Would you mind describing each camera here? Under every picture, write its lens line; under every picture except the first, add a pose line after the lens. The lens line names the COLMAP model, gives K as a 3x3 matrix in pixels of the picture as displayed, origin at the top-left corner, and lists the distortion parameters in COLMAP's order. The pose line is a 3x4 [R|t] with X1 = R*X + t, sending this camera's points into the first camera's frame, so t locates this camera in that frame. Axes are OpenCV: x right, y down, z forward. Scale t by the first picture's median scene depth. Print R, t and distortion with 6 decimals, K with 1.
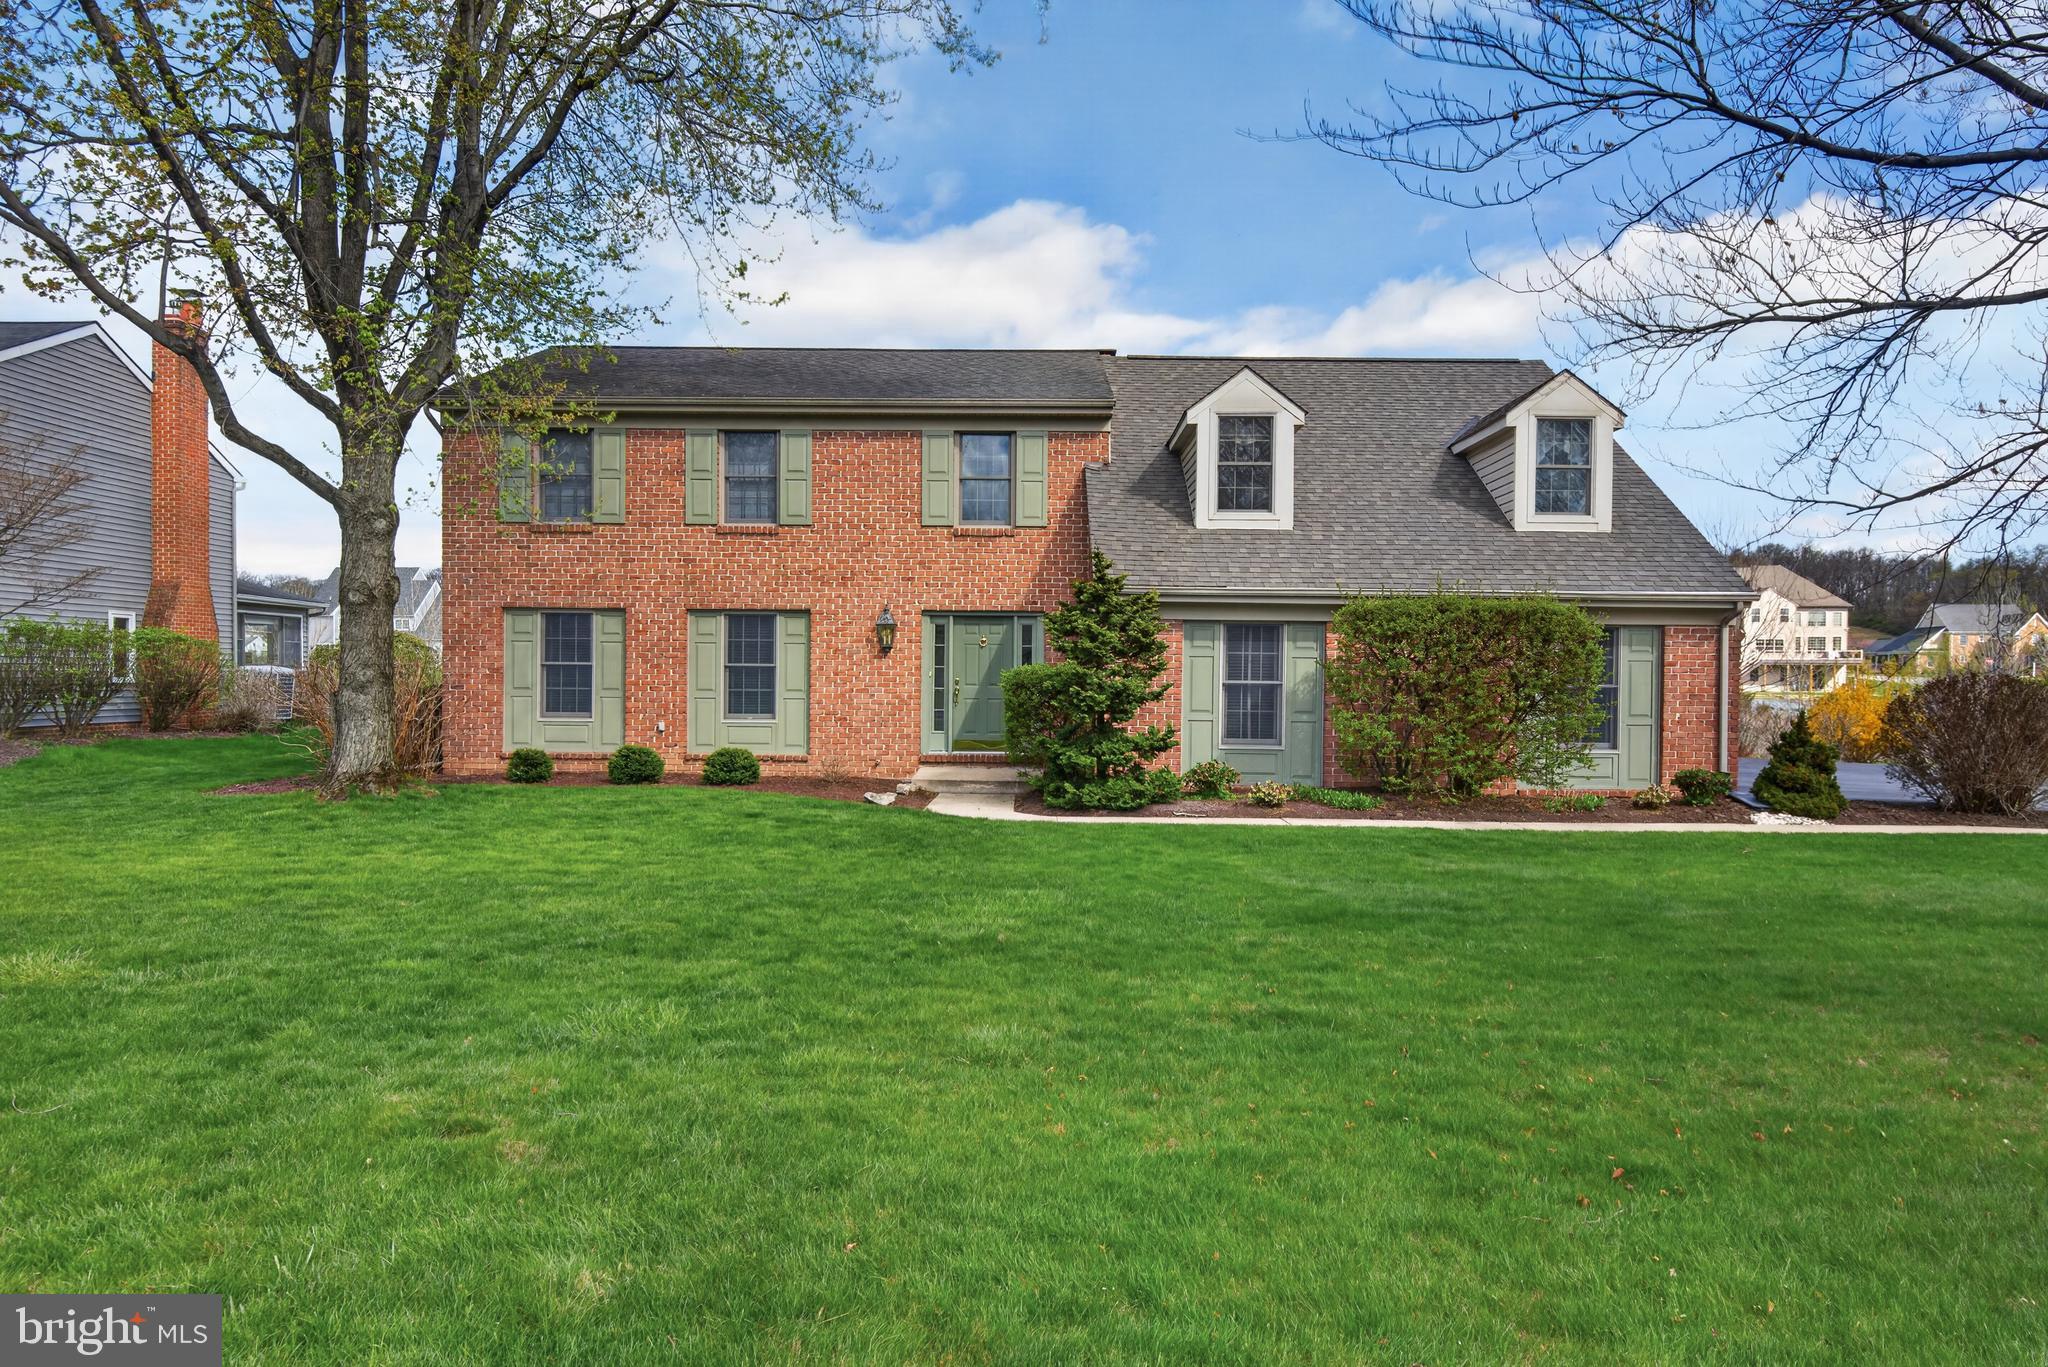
lens RADIAL K [[1222.4, 0, 1025.5], [0, 1222.4, 695.3], [0, 0, 1]] dist [-0.006234, -0.000261]
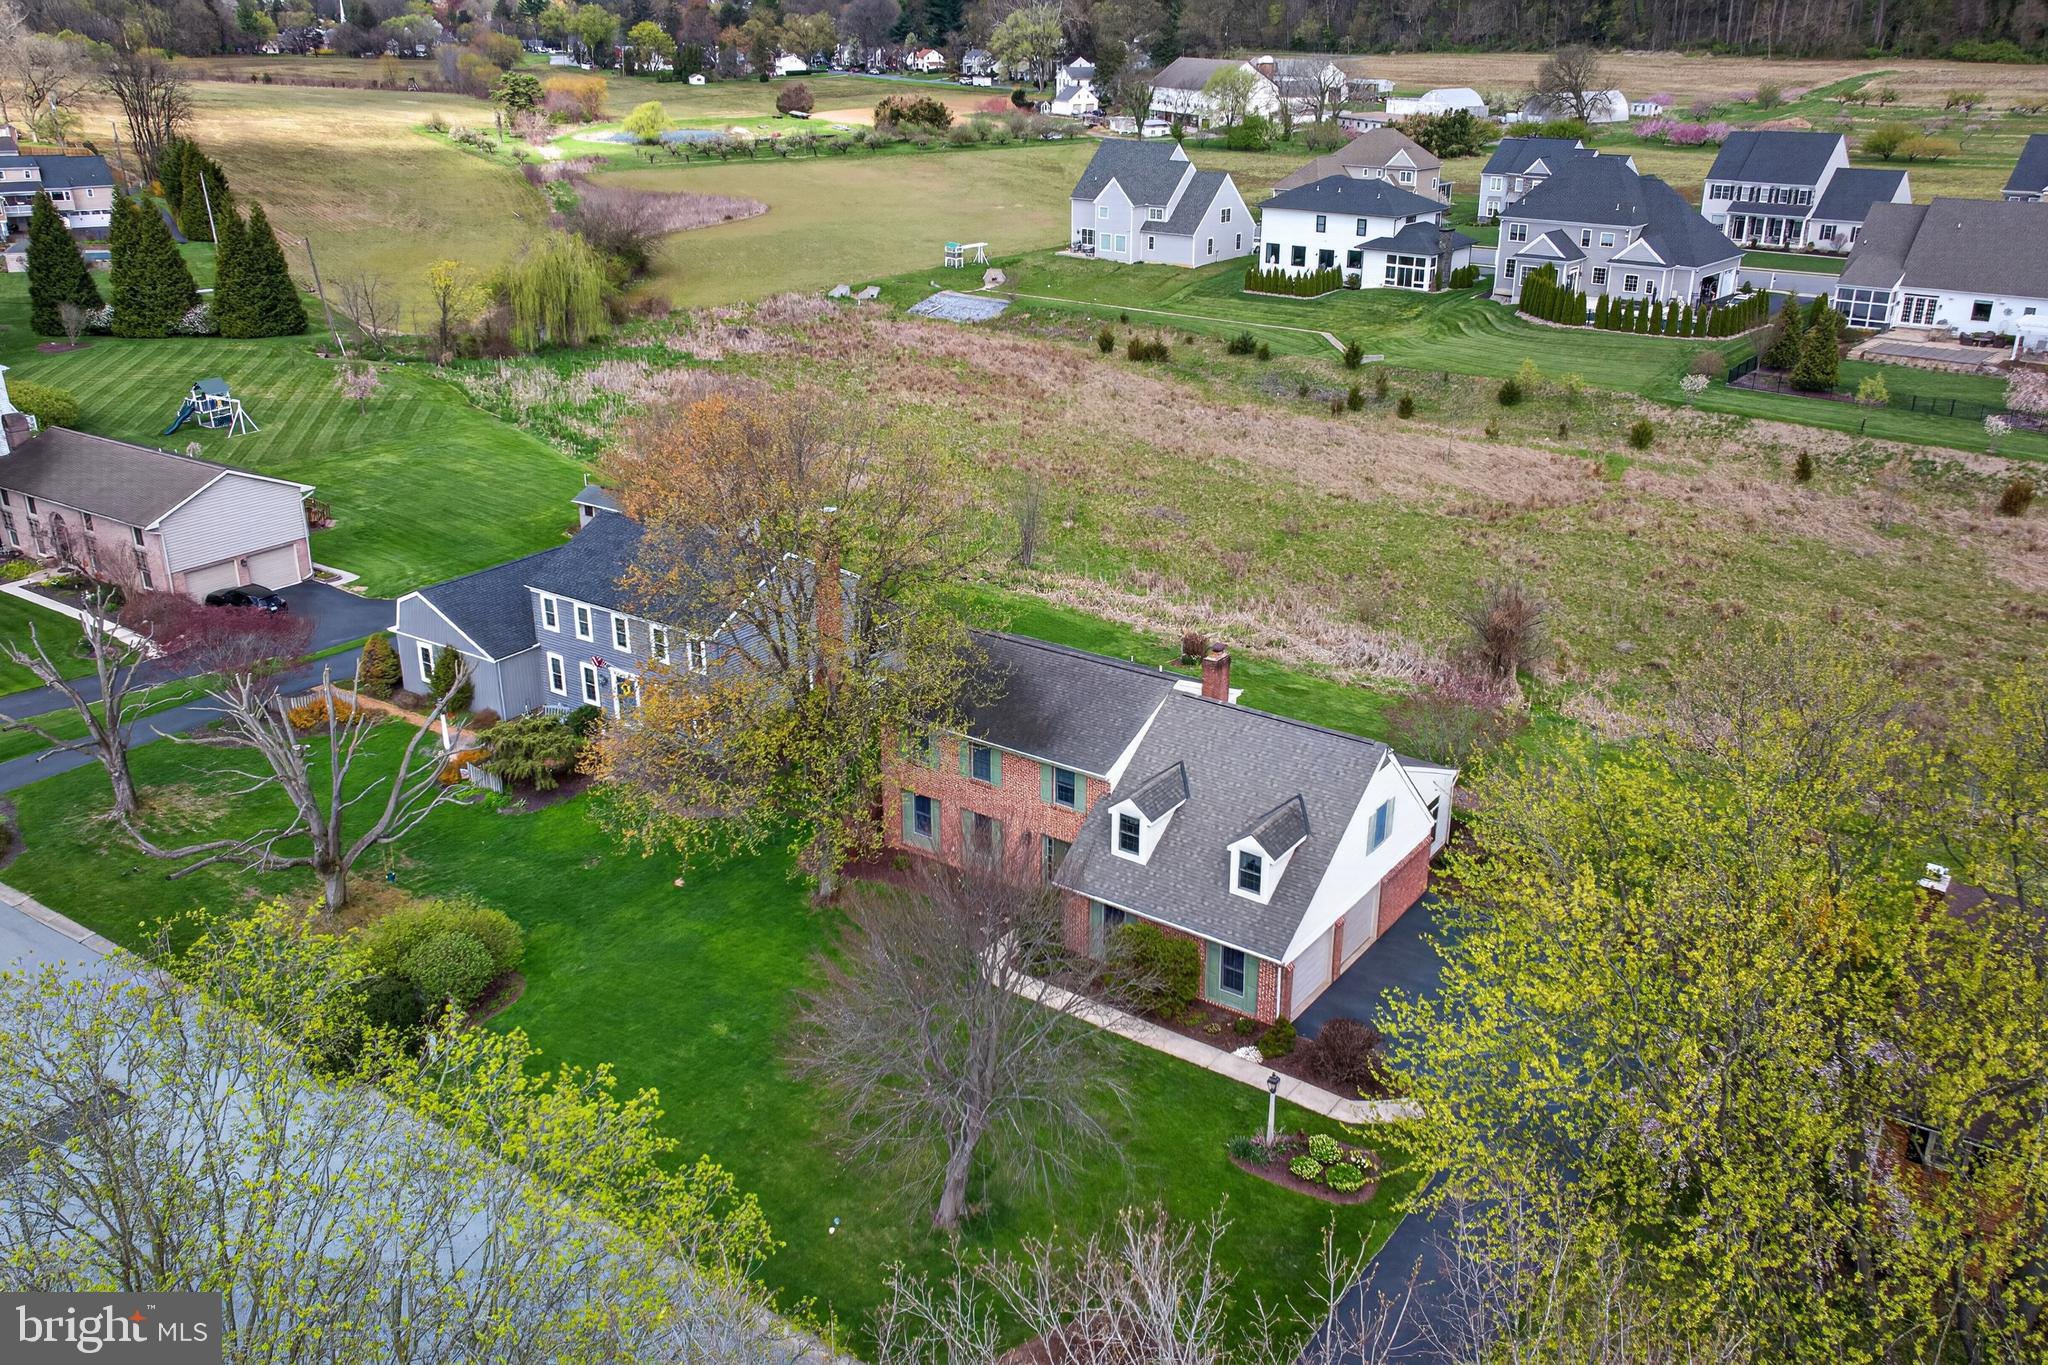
lens RADIAL K [[1667.2, 0, 1032.3], [0, 1667.2, 667.2], [0, 0, 1]] dist [0.020681, 0.004561]
pose [[0.815021, 0.201169, -0.543388, 1.555416], [0.002484, 0.936575, 0.350458, -1.473086], [0.579426, -0.286980, 0.762829, -1.327291]]
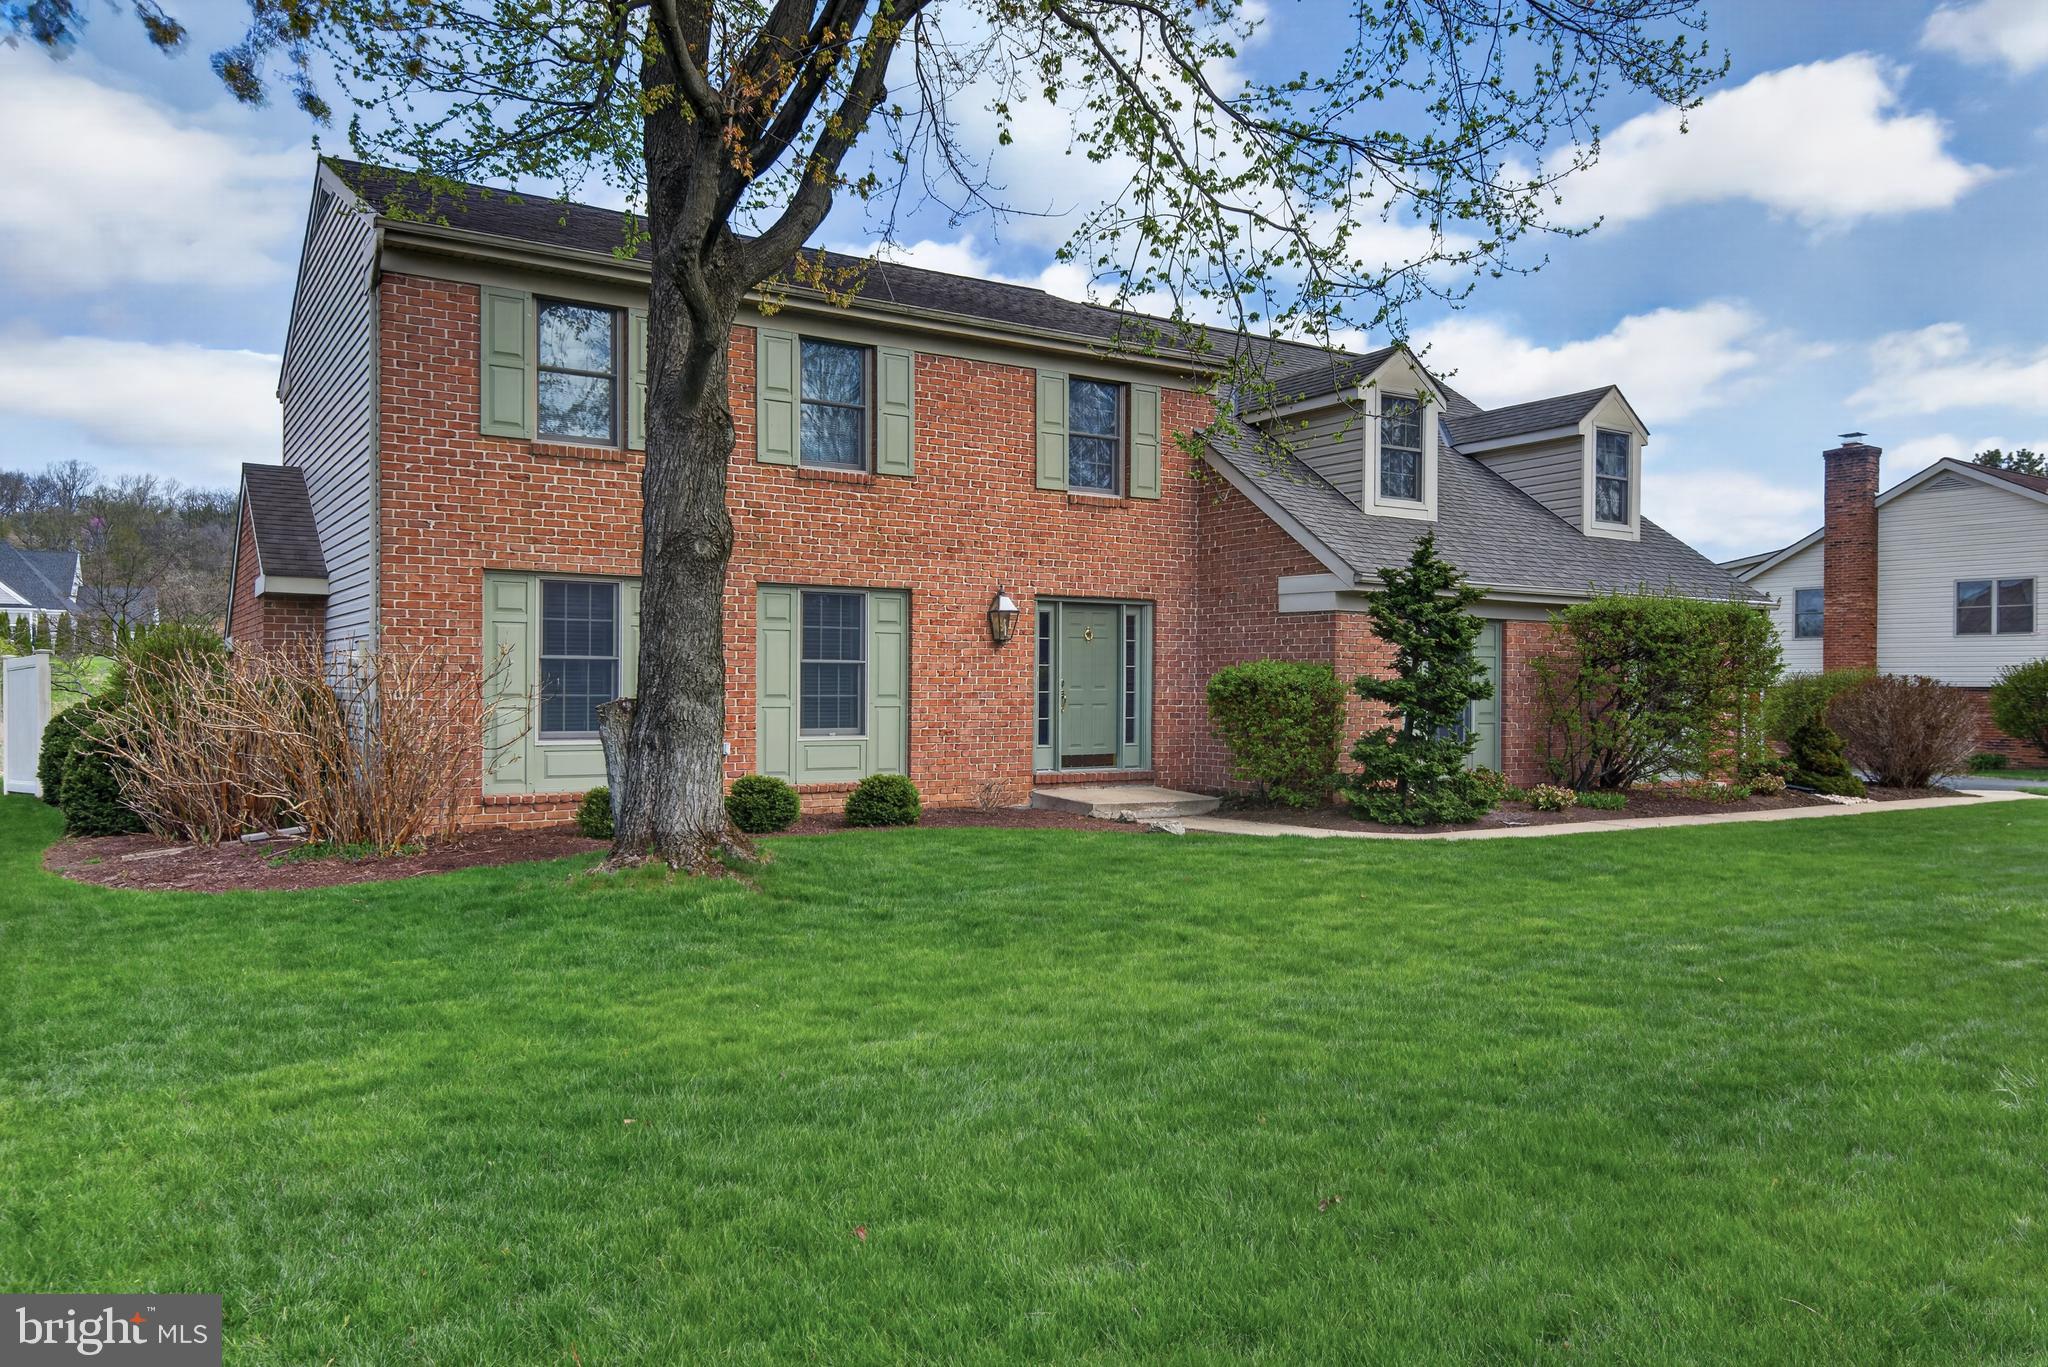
lens RADIAL K [[1430.3, 0, 1014.7], [0, 1430.3, 703.8], [0, 0, 1]] dist [0.017244, 0.001262]
pose [[0.840777, -0.010435, 0.541281, -0.605129], [0.009692, 0.999944, 0.004221, -0.001995], [-0.541295, 0.001697, 0.840831, 0.221756]]
